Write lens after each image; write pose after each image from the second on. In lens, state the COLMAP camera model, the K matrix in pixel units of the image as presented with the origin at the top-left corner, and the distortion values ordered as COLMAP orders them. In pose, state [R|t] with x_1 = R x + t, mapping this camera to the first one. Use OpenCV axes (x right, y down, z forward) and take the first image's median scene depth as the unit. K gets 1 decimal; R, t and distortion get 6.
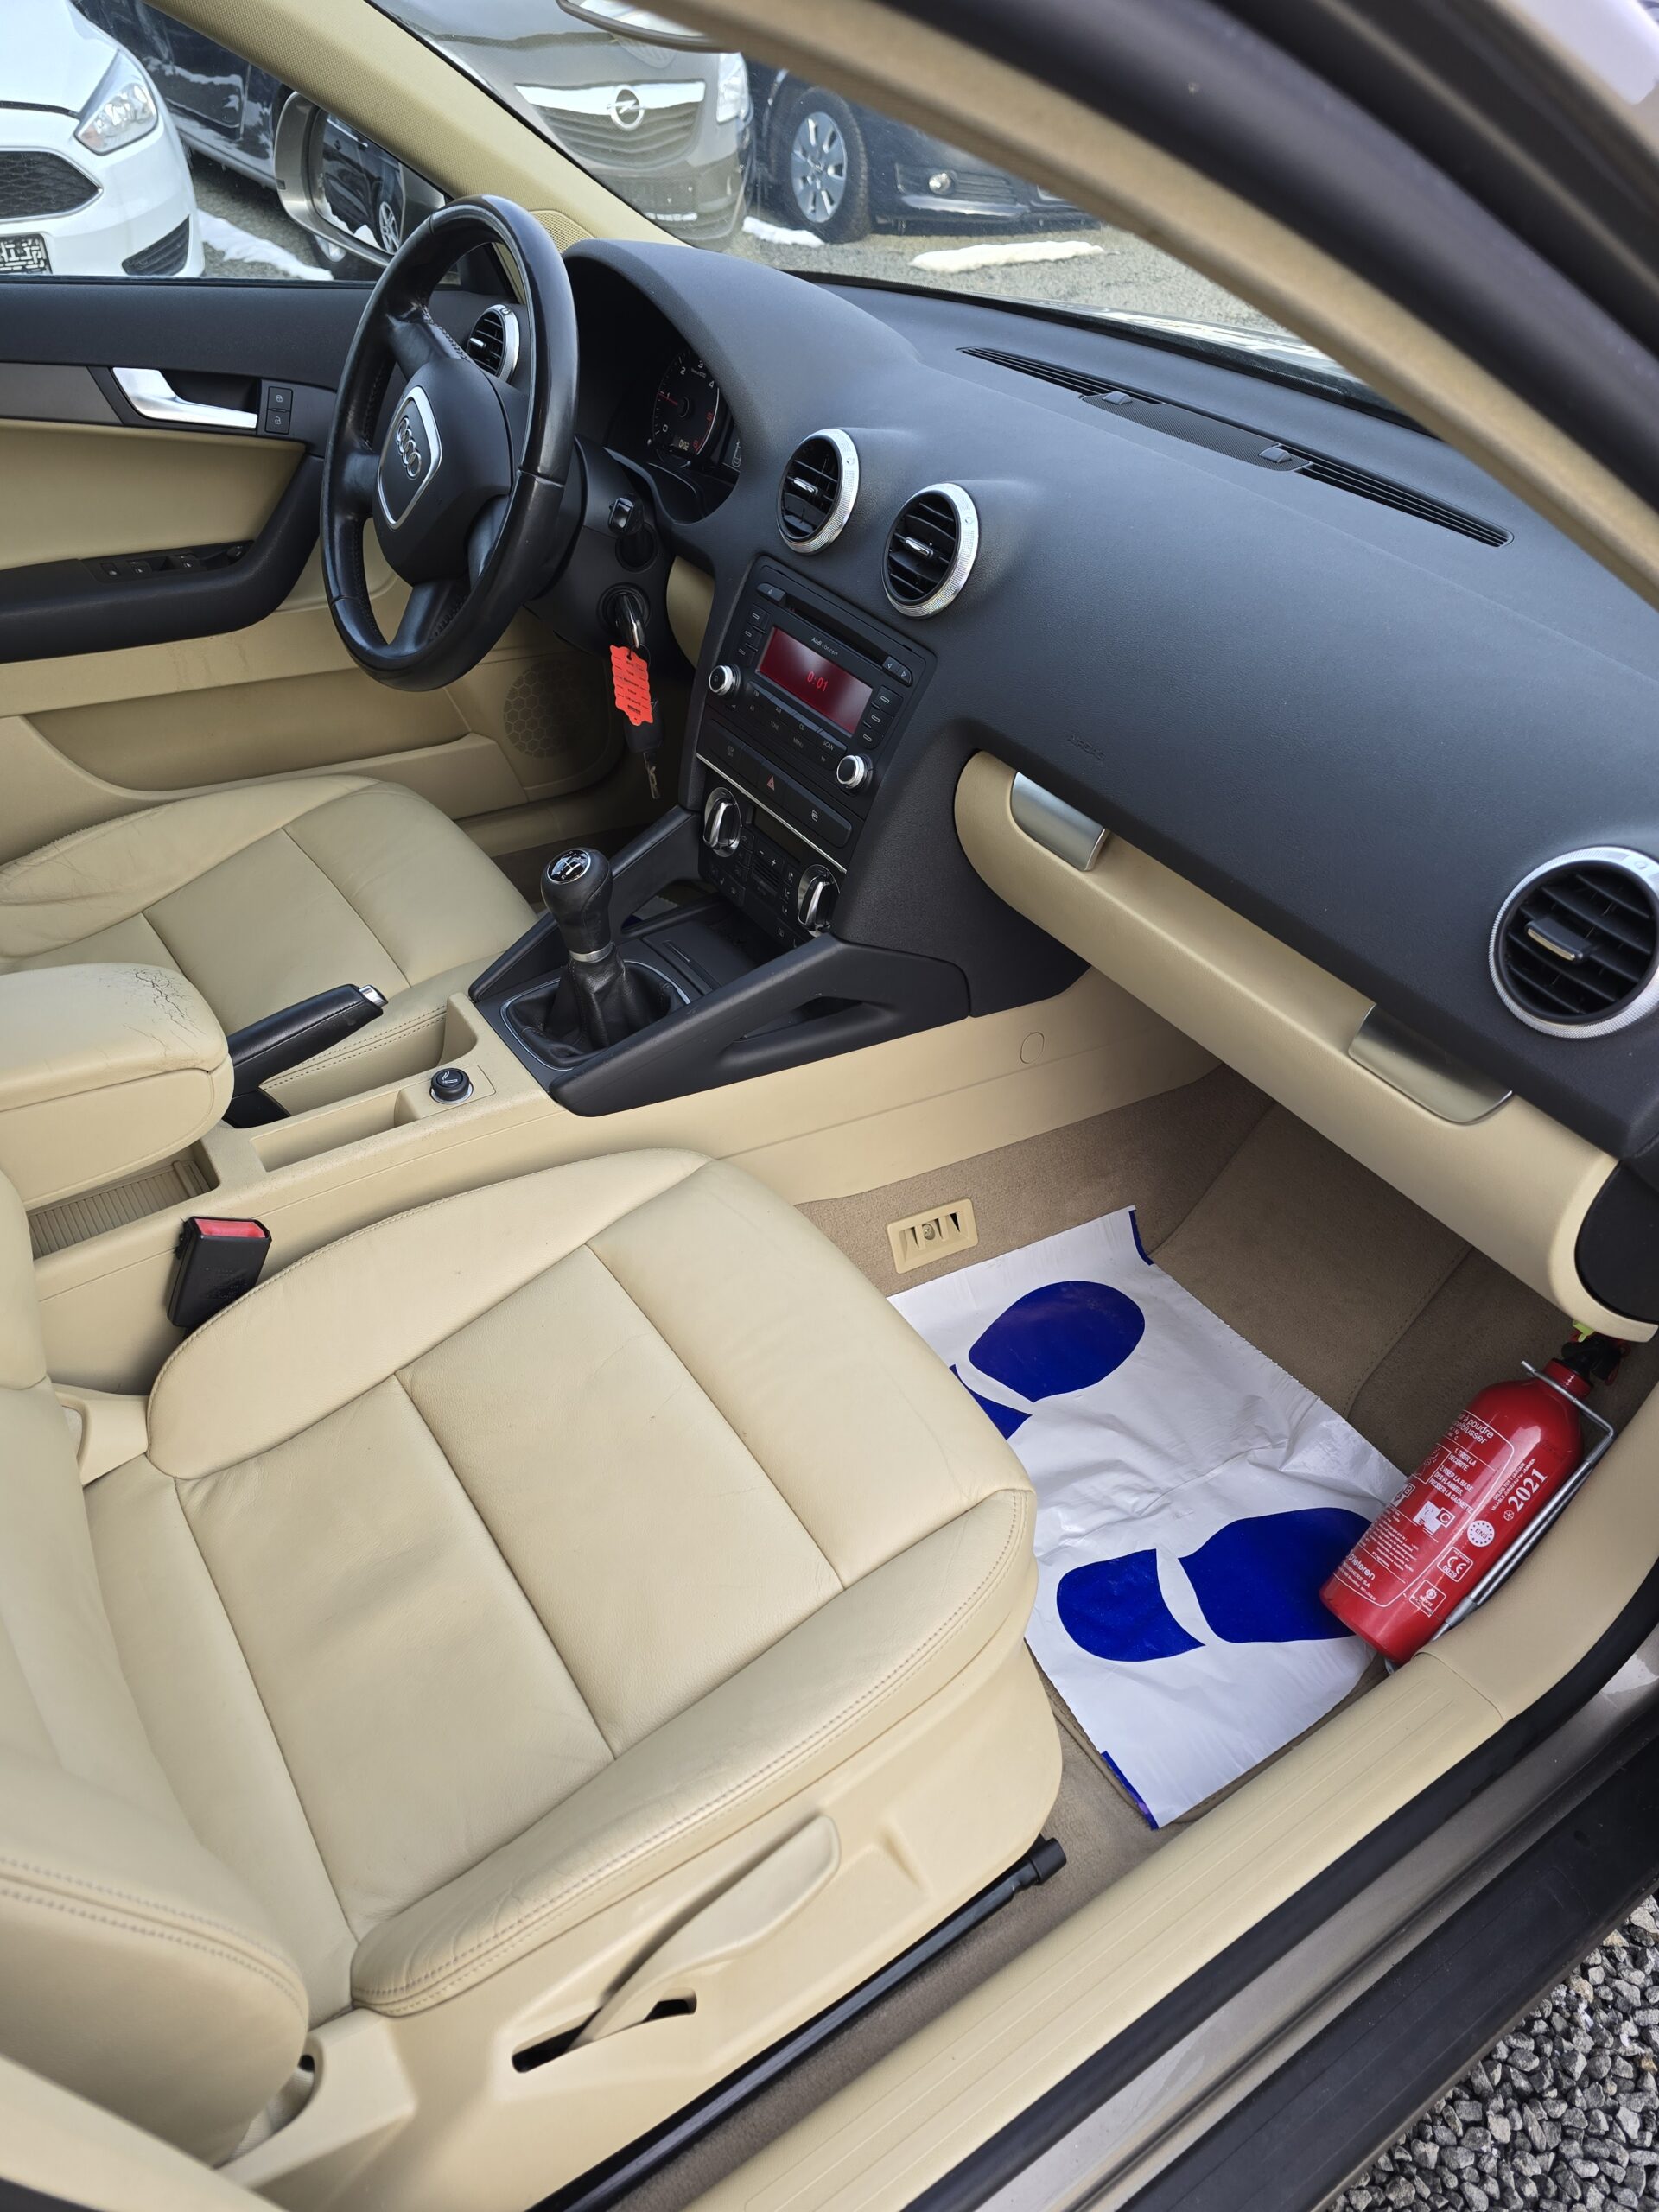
lens RADIAL K [[1472.4, 0, 873.1], [0, 1472.4, 1118.4], [0, 0, 1]] dist [0.057991, -0.044195]
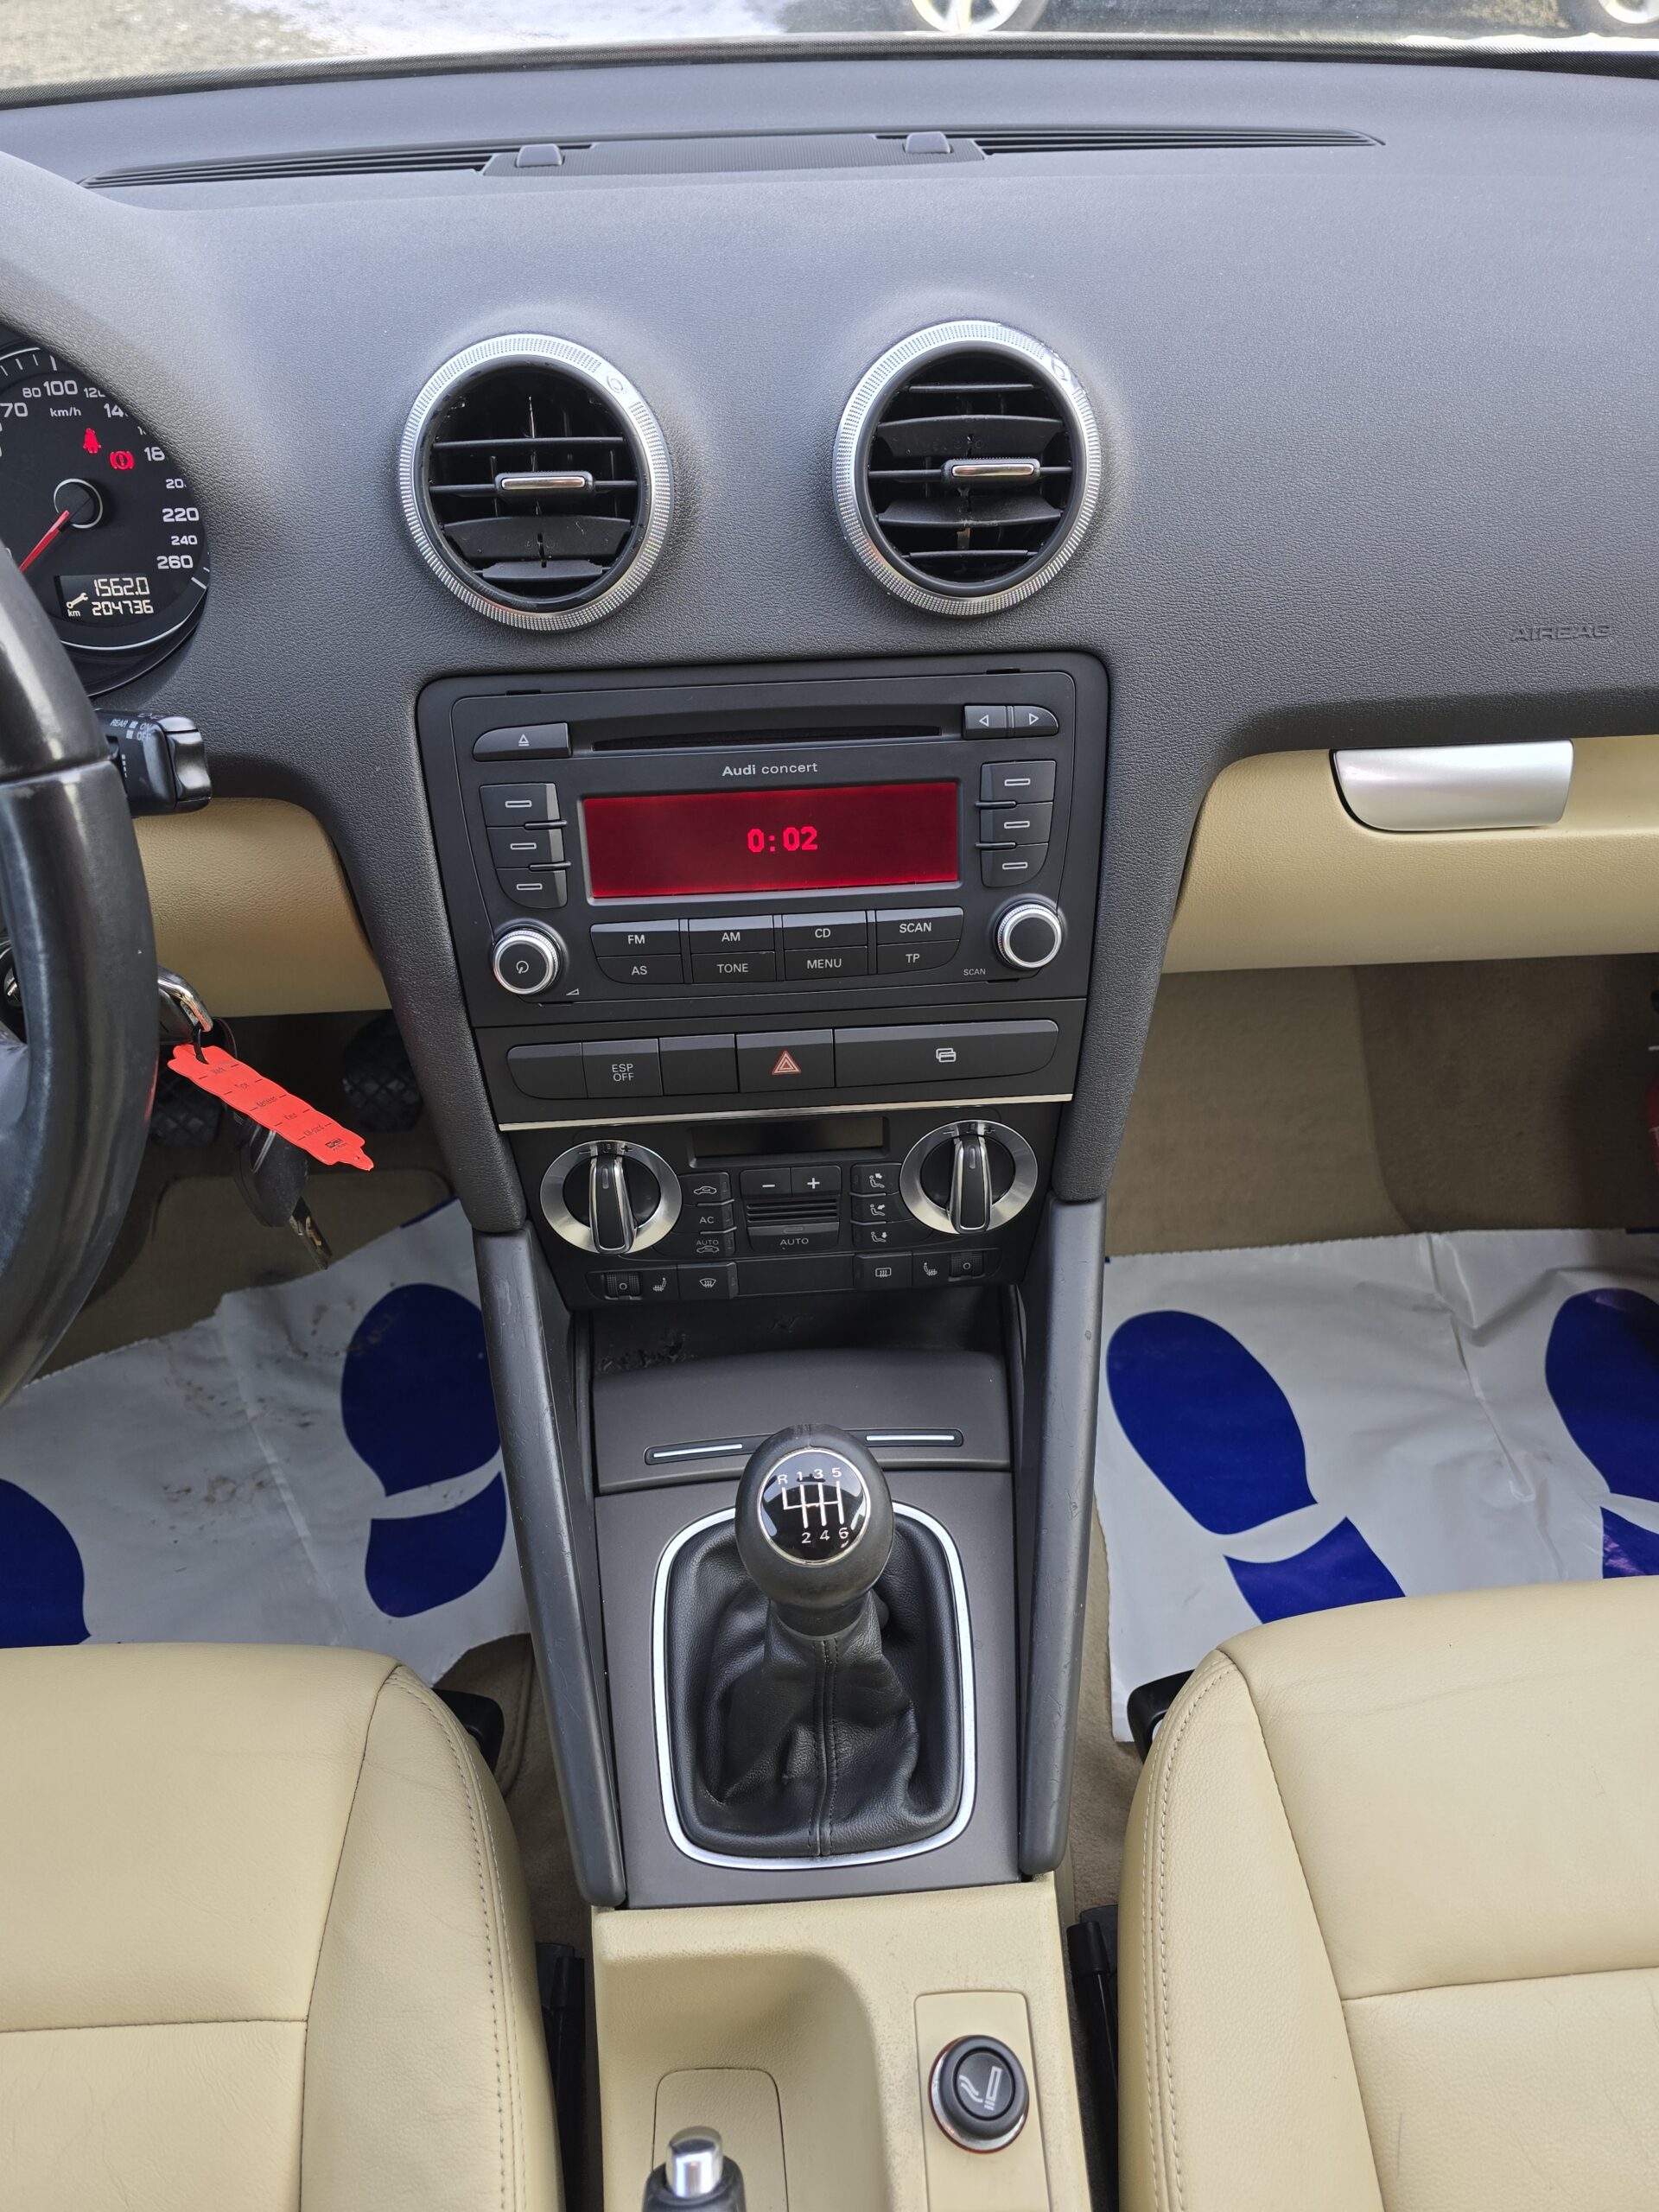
lens RADIAL K [[1485.3, 0, 829.5], [0, 1485.3, 1106.0], [0, 0, 1]] dist [0.062642, -0.059516]
pose [[0.527873, -0.631785, 0.567626, -0.339249], [0.571769, 0.758544, 0.312557, -0.351884], [-0.628038, 0.159560, 0.761649, 0.601900]]
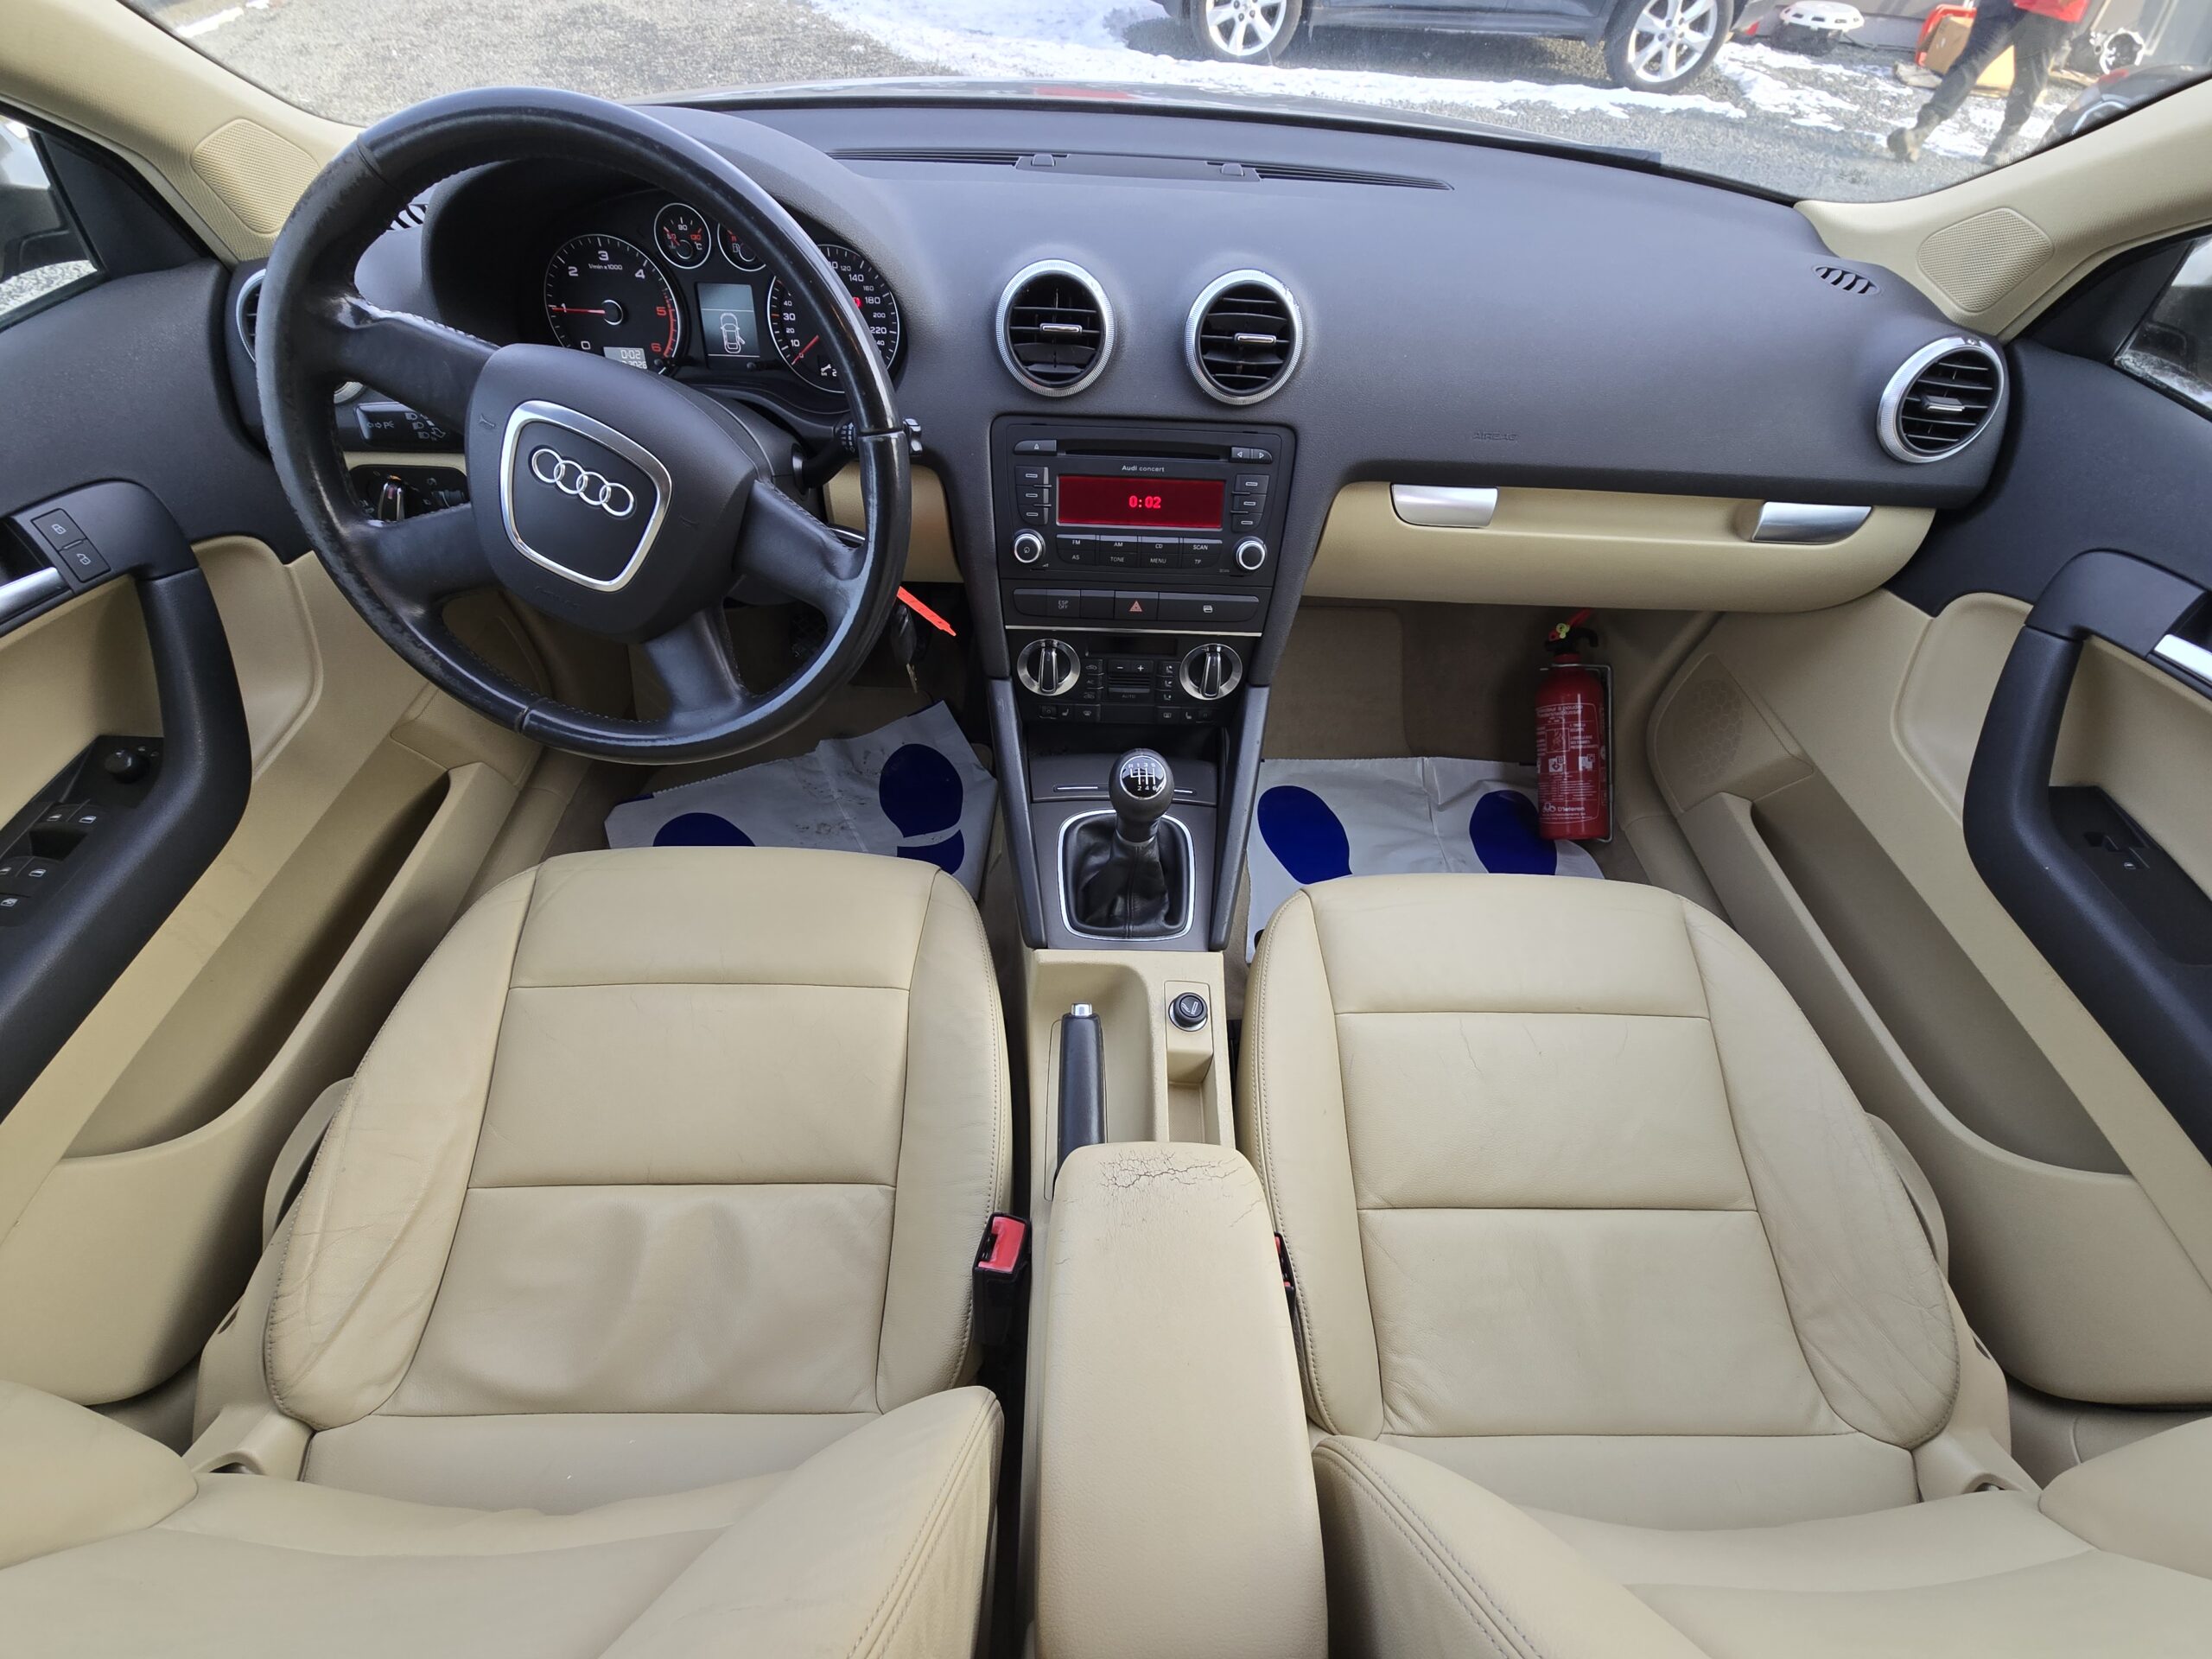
lens RADIAL K [[880.9, 0, 1102.2], [0, 880.9, 824.6], [0, 0, 1]] dist [-0.000513, 0.000238]
pose [[0.572884, -0.648854, 0.500791, -0.501940], [0.509608, 0.760512, 0.402393, -0.369839], [-0.641953, 0.024683, 0.766347, 0.504594]]
